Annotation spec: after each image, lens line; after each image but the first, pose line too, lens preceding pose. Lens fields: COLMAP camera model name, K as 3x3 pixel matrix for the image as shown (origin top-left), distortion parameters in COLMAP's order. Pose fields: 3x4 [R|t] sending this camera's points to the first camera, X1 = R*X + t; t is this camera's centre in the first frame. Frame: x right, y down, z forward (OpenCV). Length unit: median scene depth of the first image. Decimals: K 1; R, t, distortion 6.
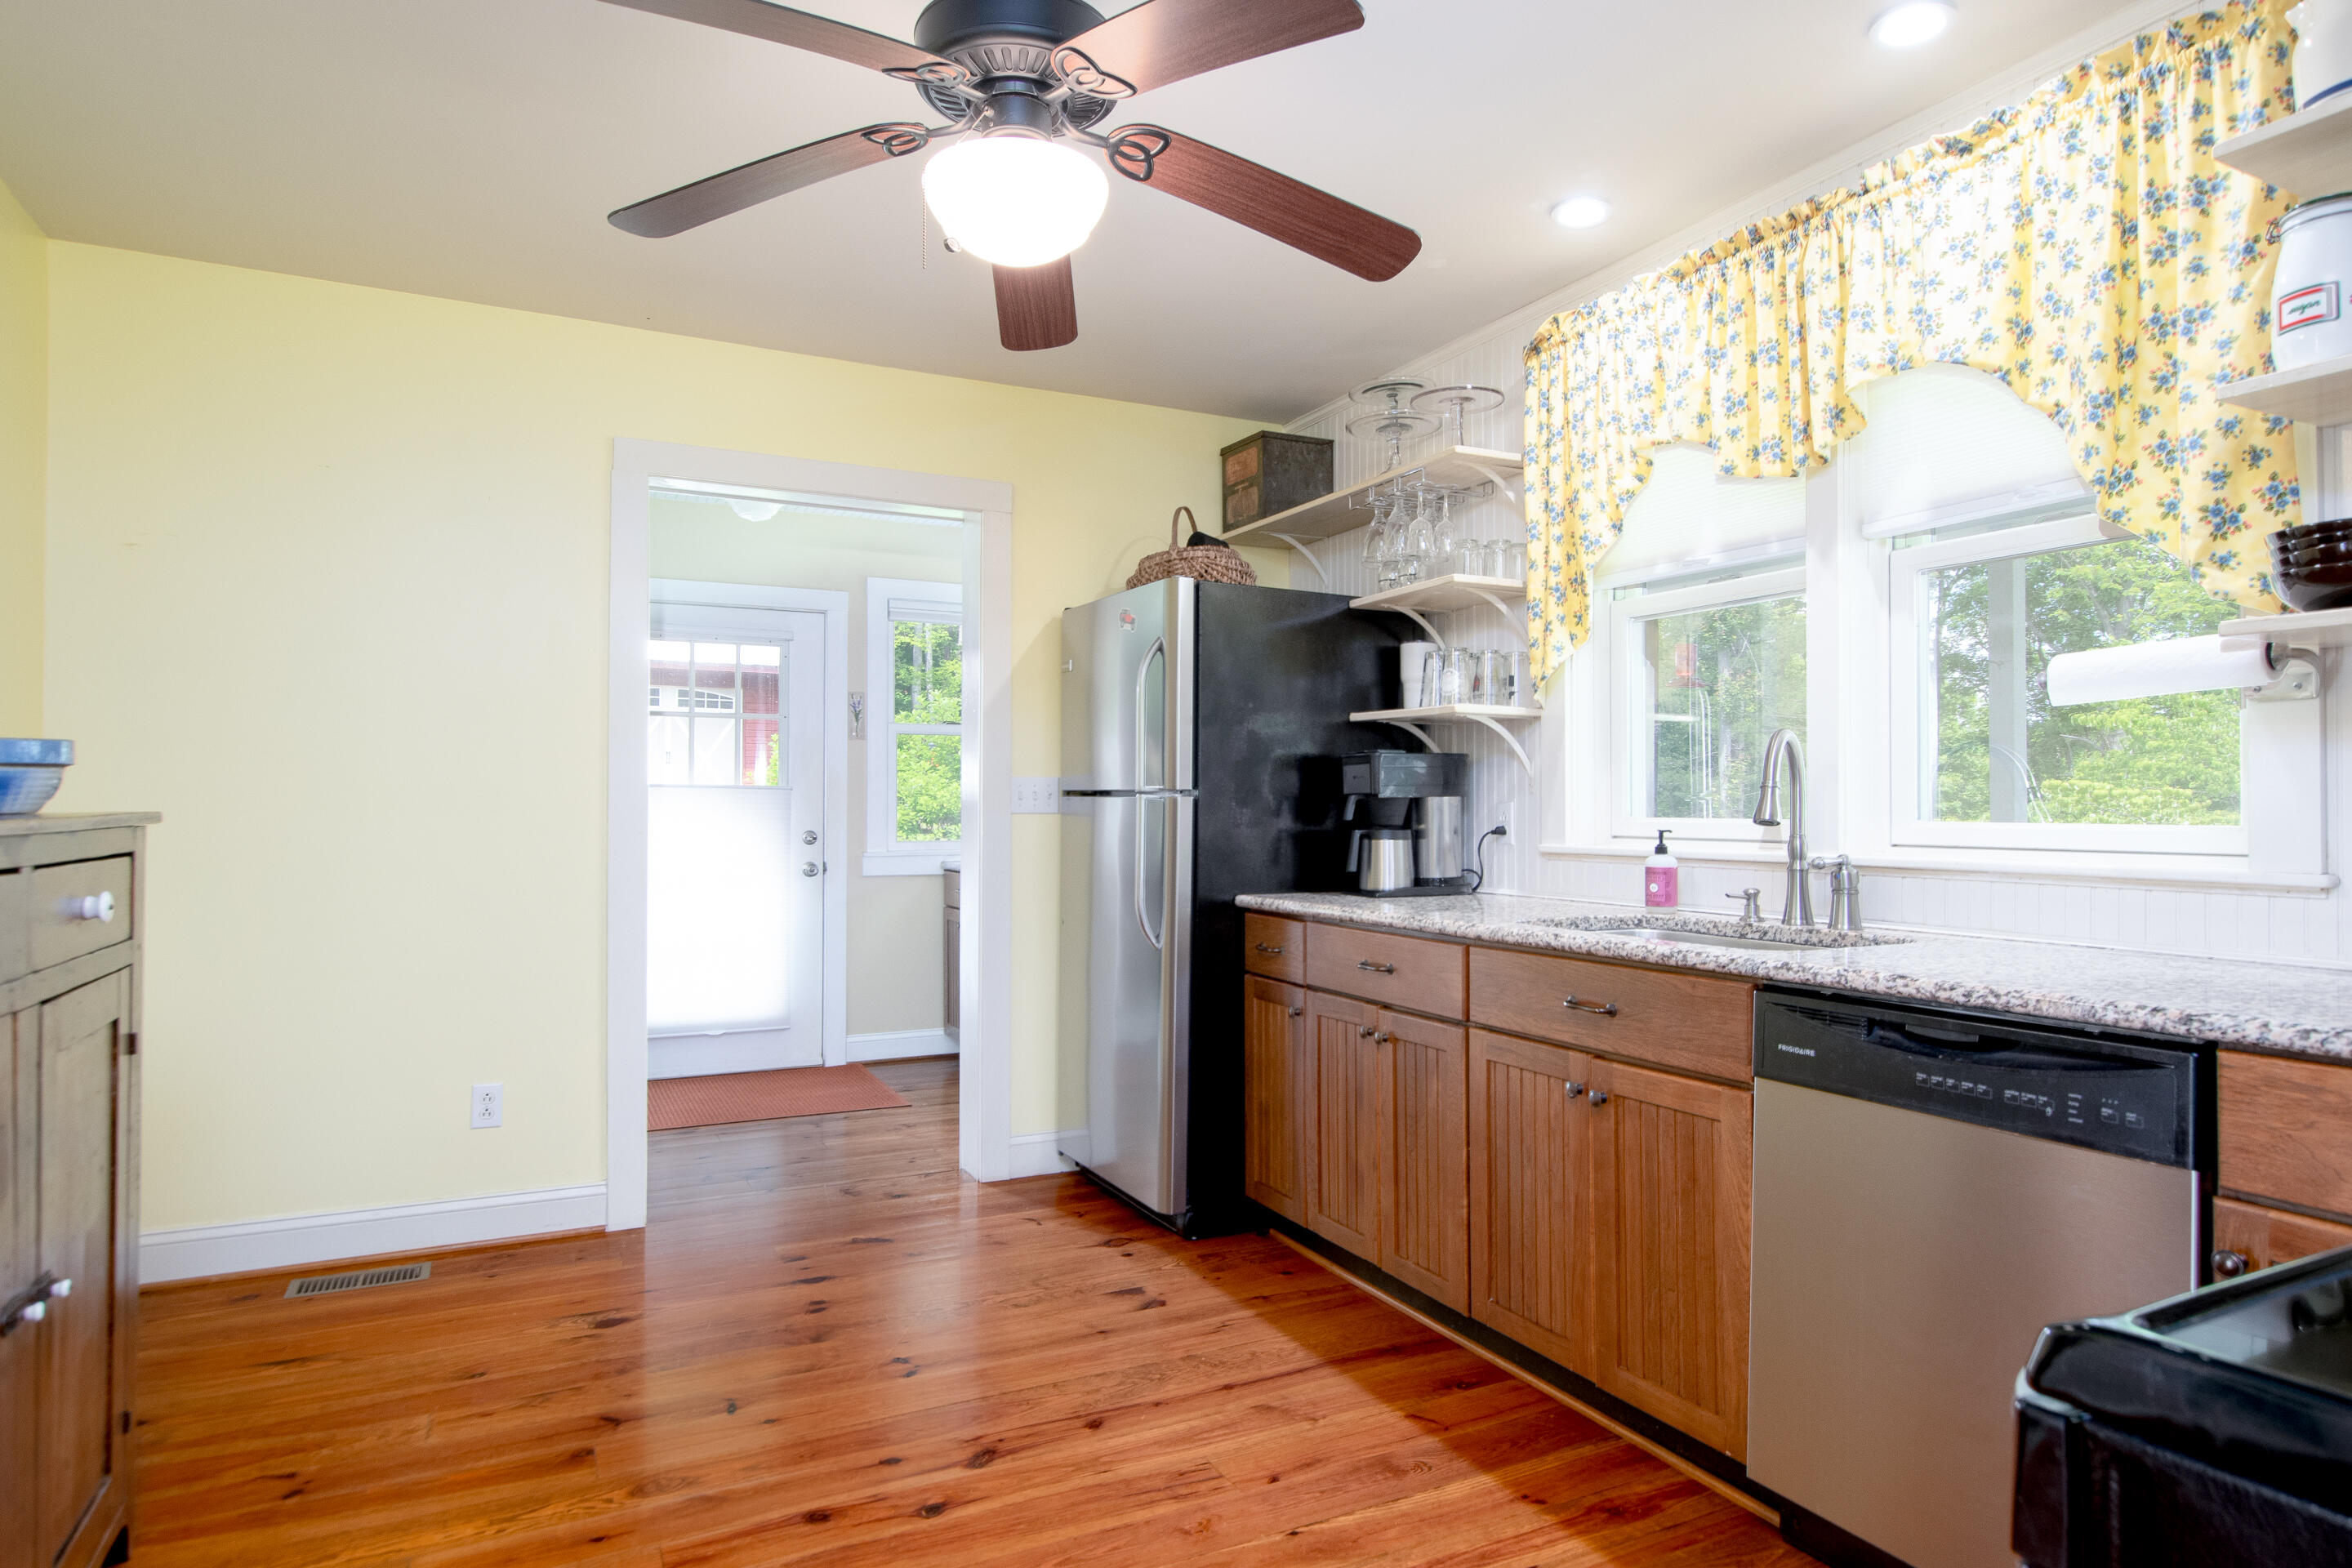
lens RADIAL K [[1300.0, 0, 1189.9], [0, 1300.0, 790.7], [0, 0, 1]] dist [0.006157, 0.000648]
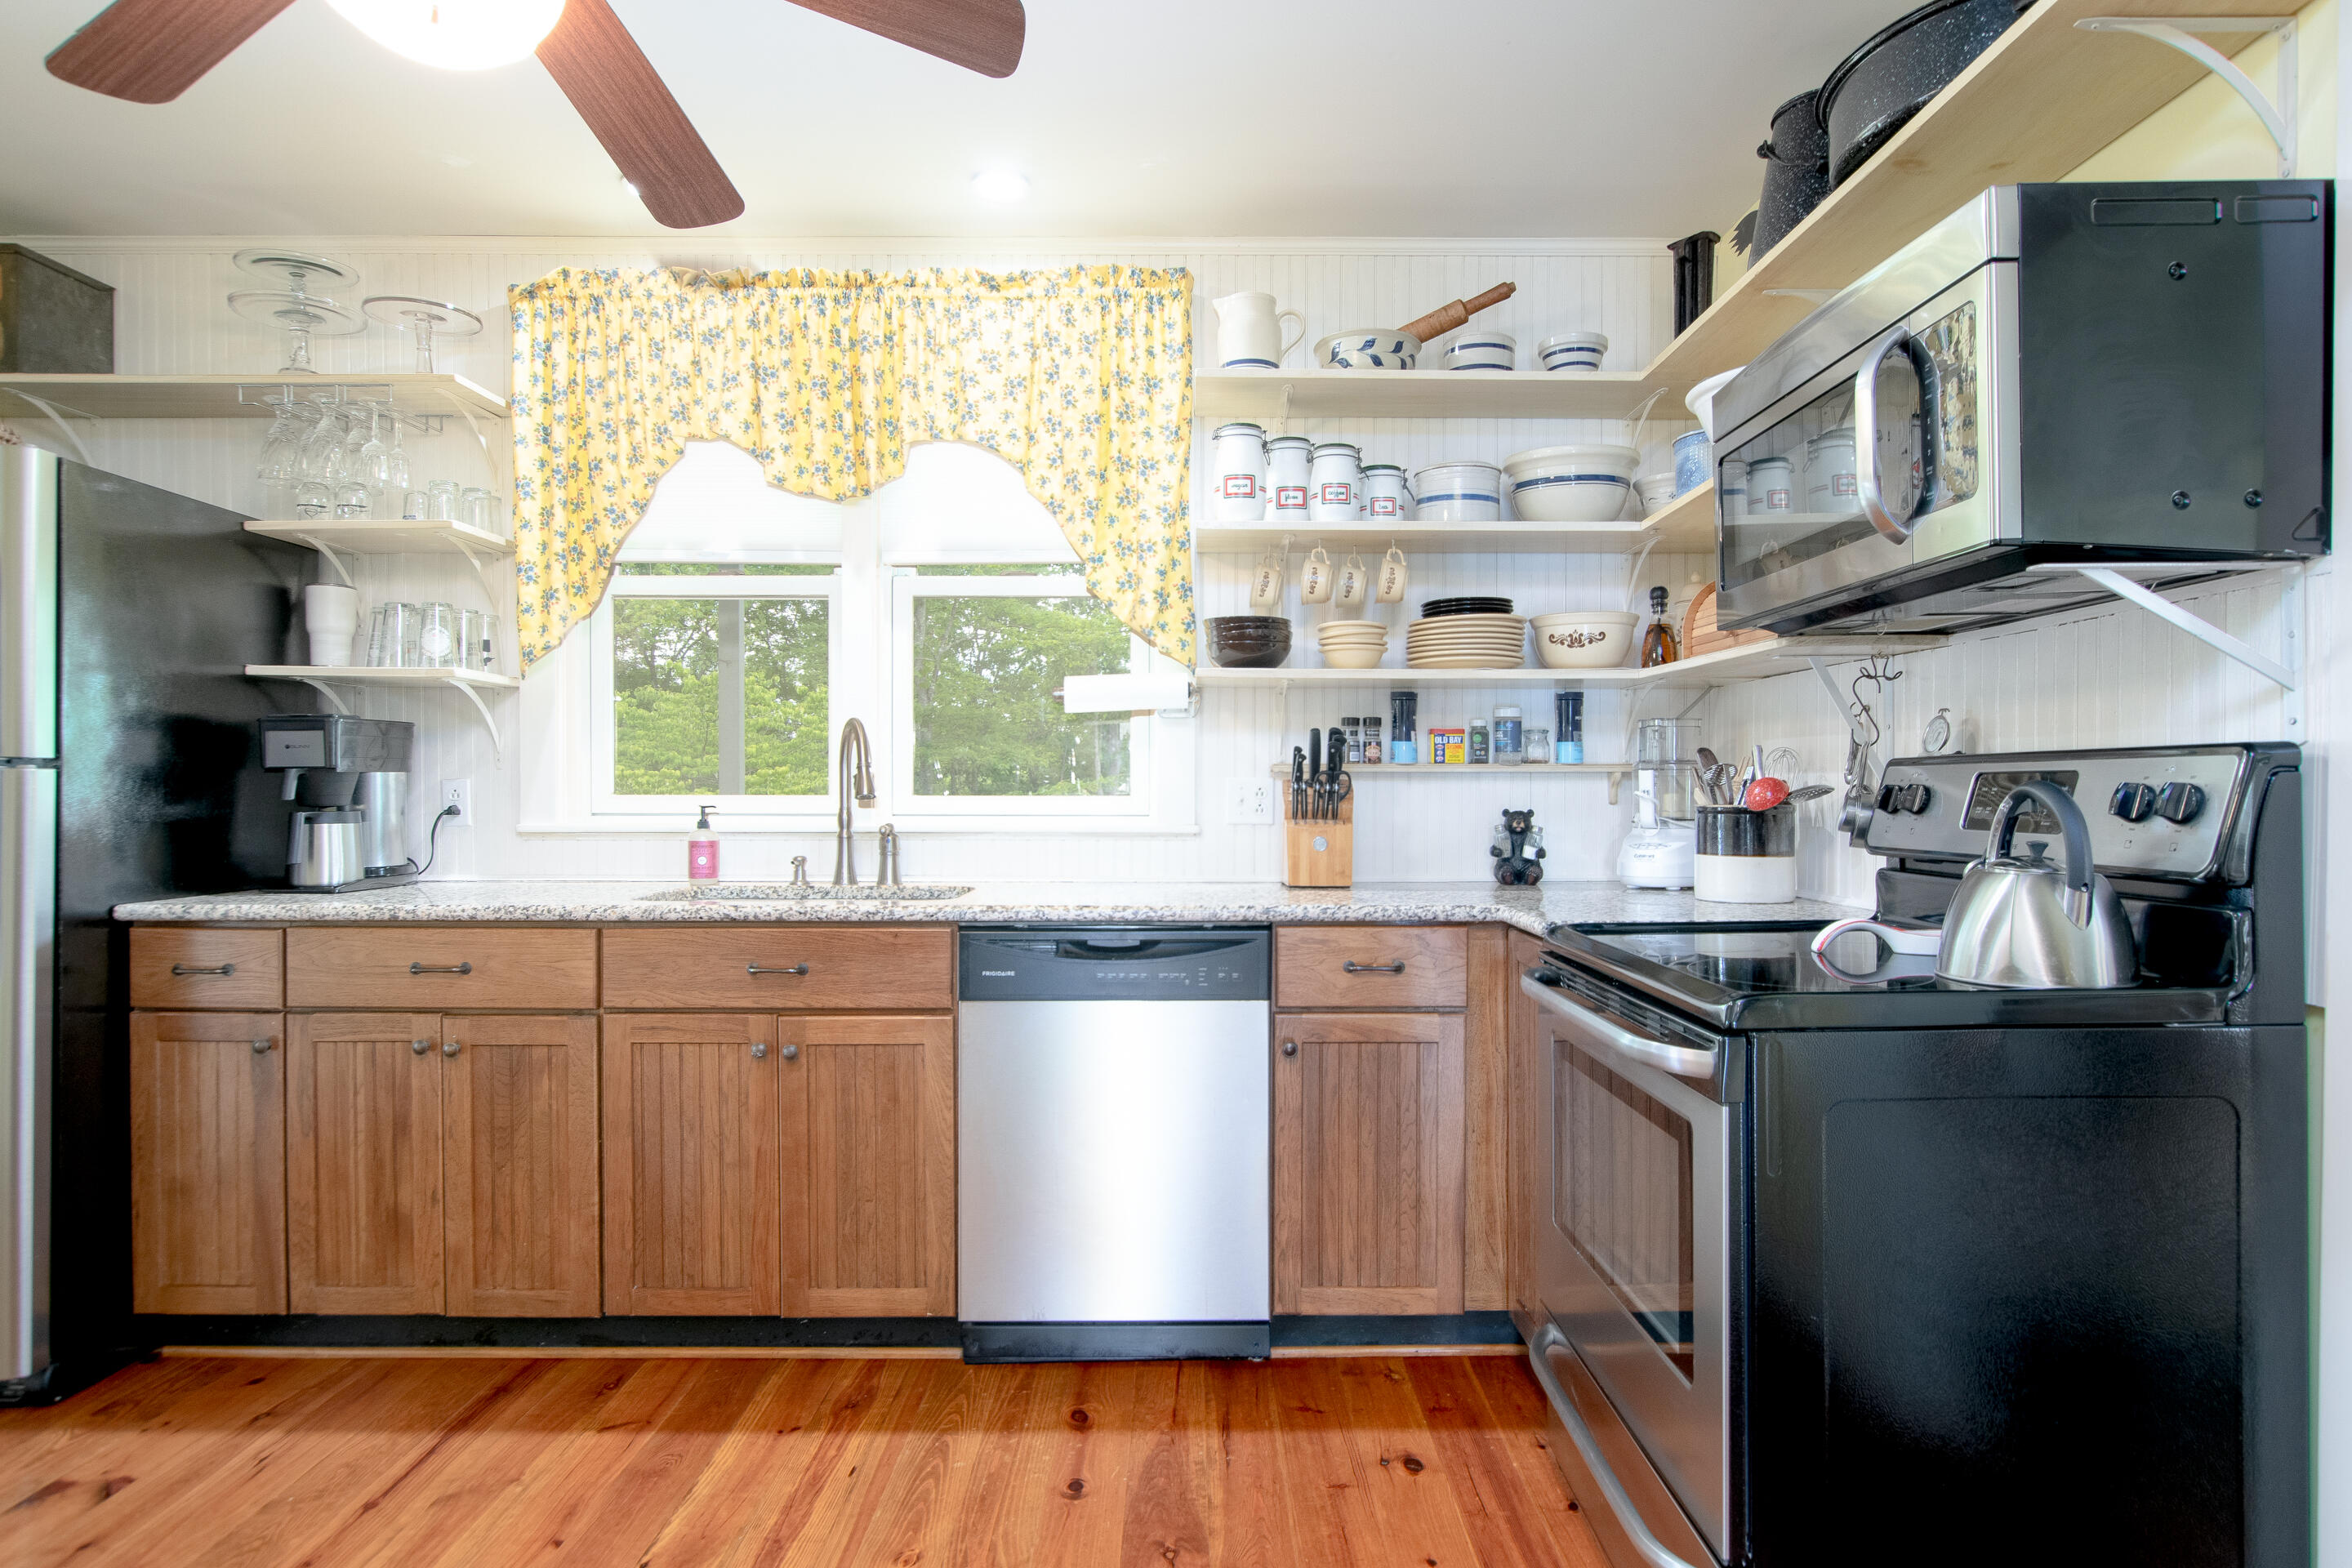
lens RADIAL K [[1300.0, 0, 1194.3], [0, 1300.0, 789.7], [0, 0, 1]] dist [0.006157, 0.000648]
pose [[0.468395, -0.004741, 0.883506, -0.423595], [-0.011554, 0.999867, 0.011491, 0.000966], [-0.883443, -0.015590, 0.468278, 0.171350]]
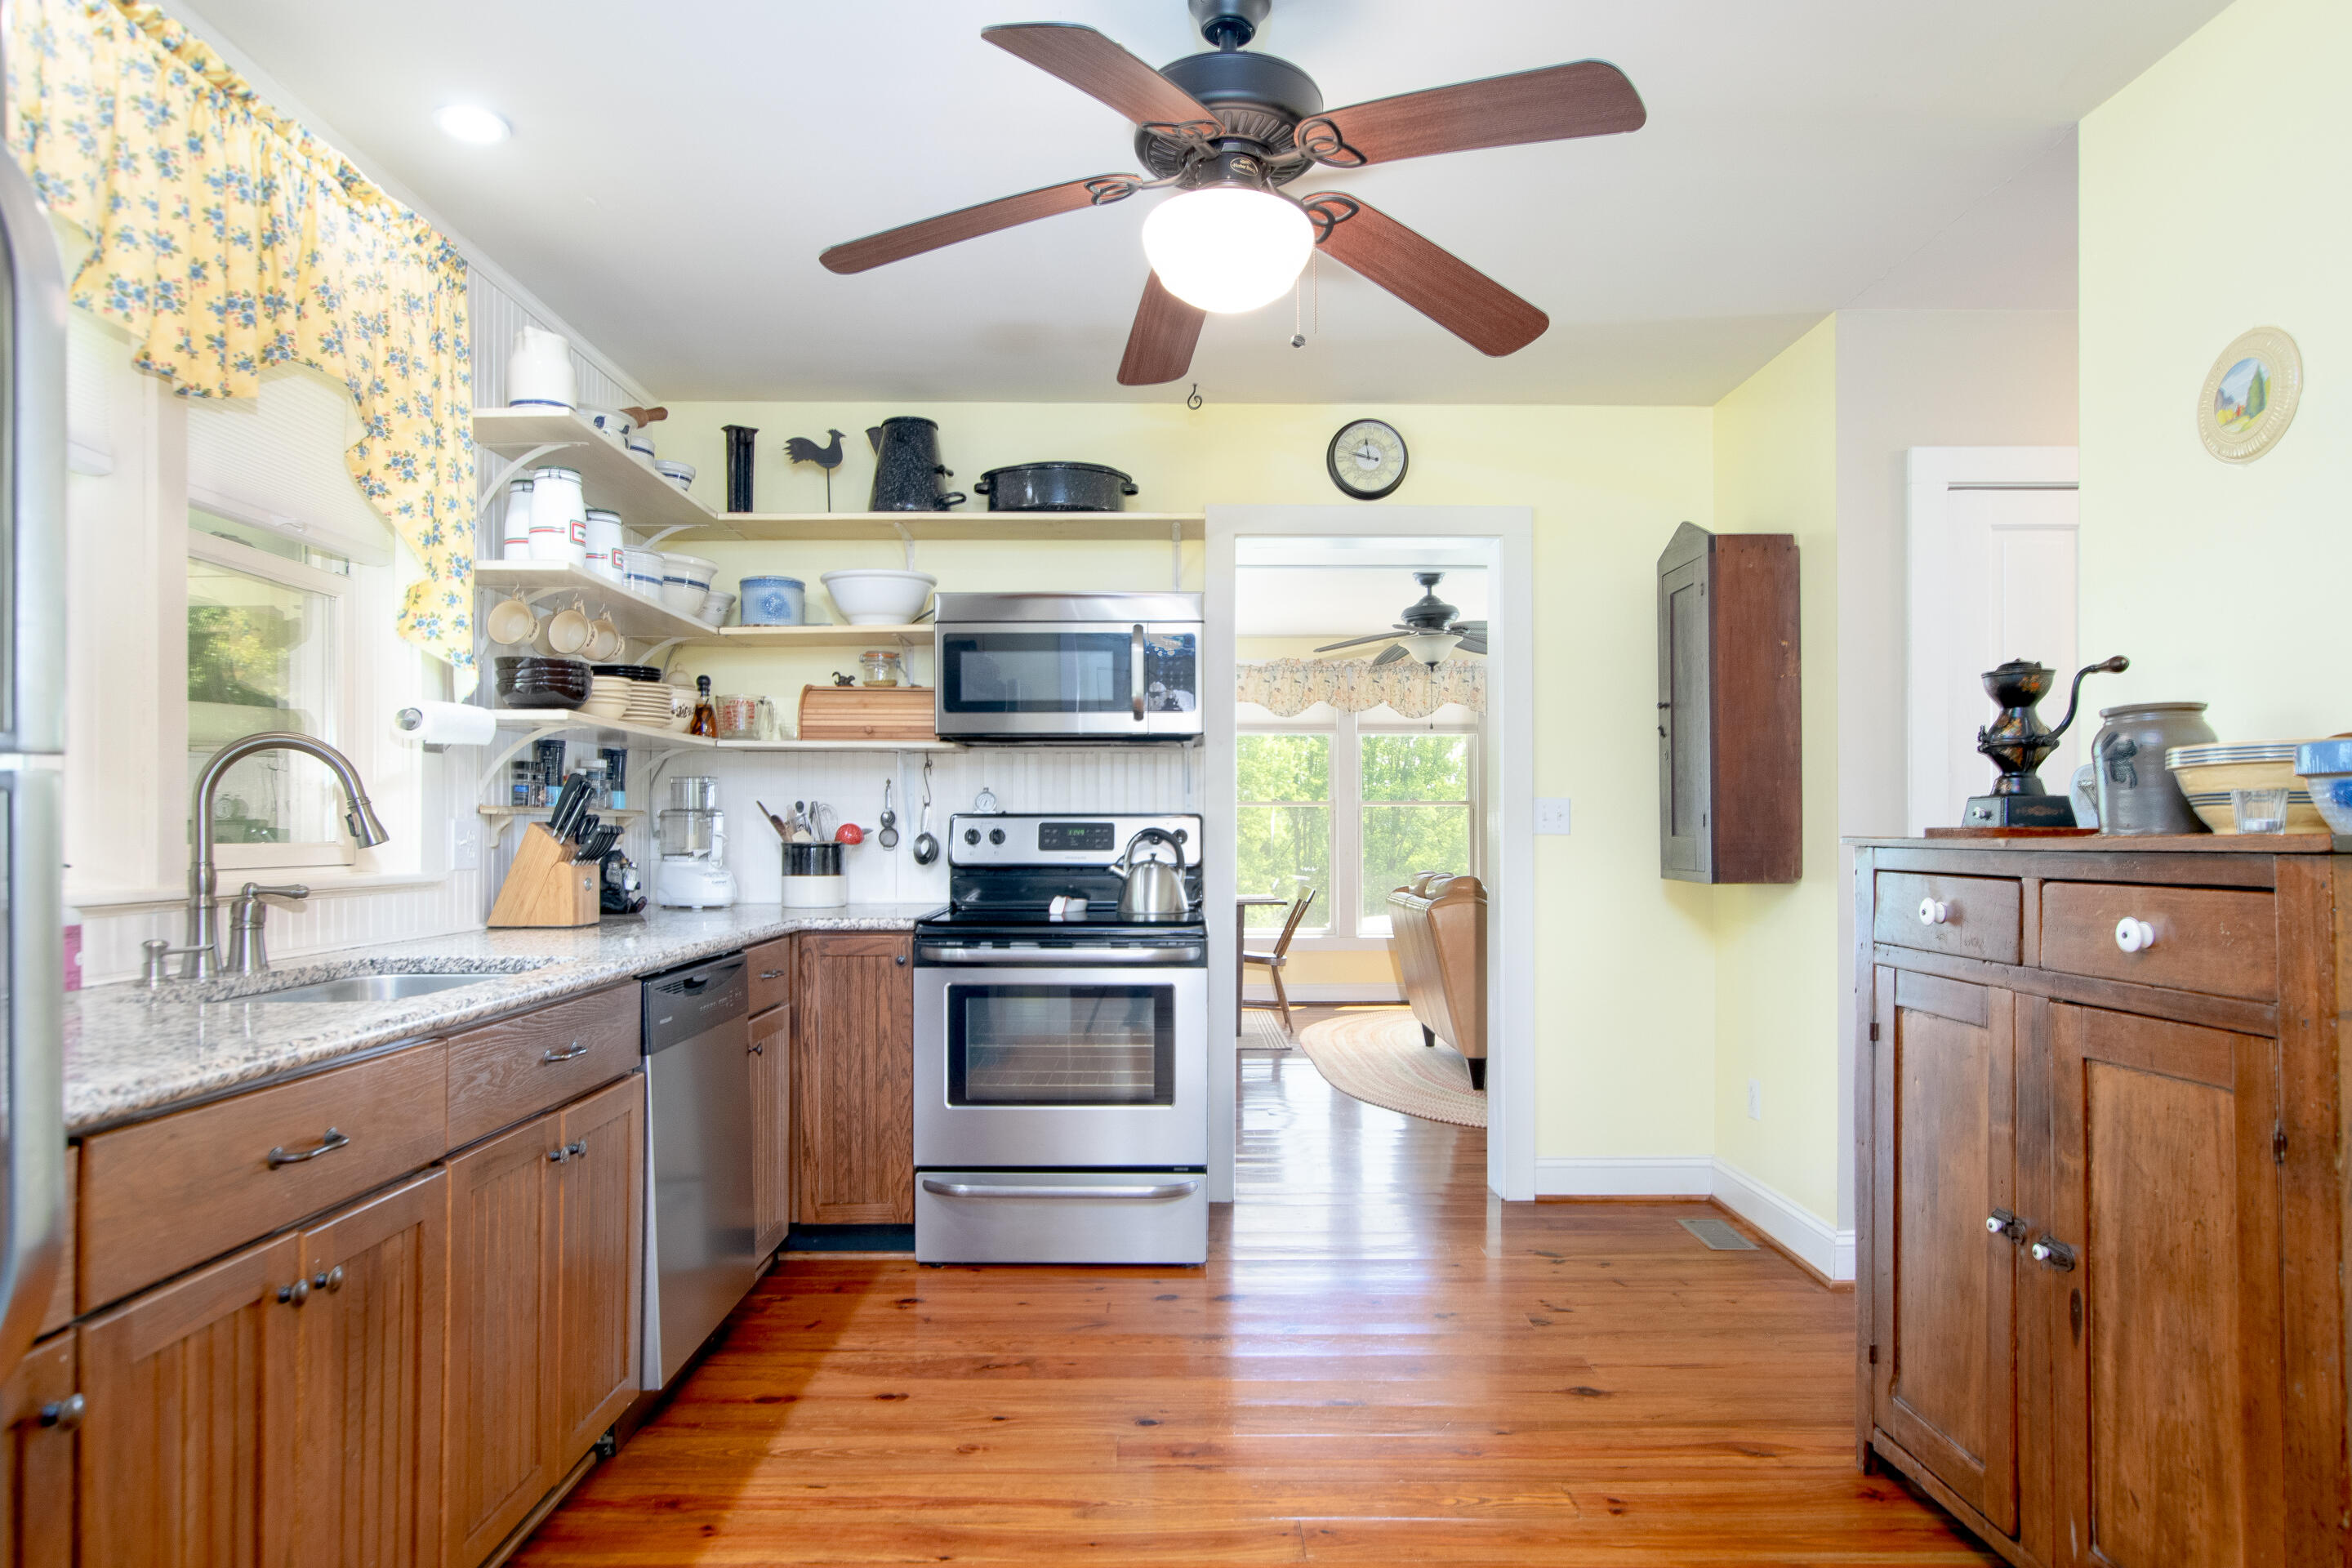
lens RADIAL K [[1402.0, 0, 1183.7], [0, 1402.0, 795.0], [0, 0, 1]] dist [-0.004249, -0.001199]
pose [[-0.892210, 0.008205, 0.451547, -0.435826], [-0.008251, 0.999372, -0.034465, 0.017324], [-0.451546, -0.034476, -0.891582, 1.453553]]
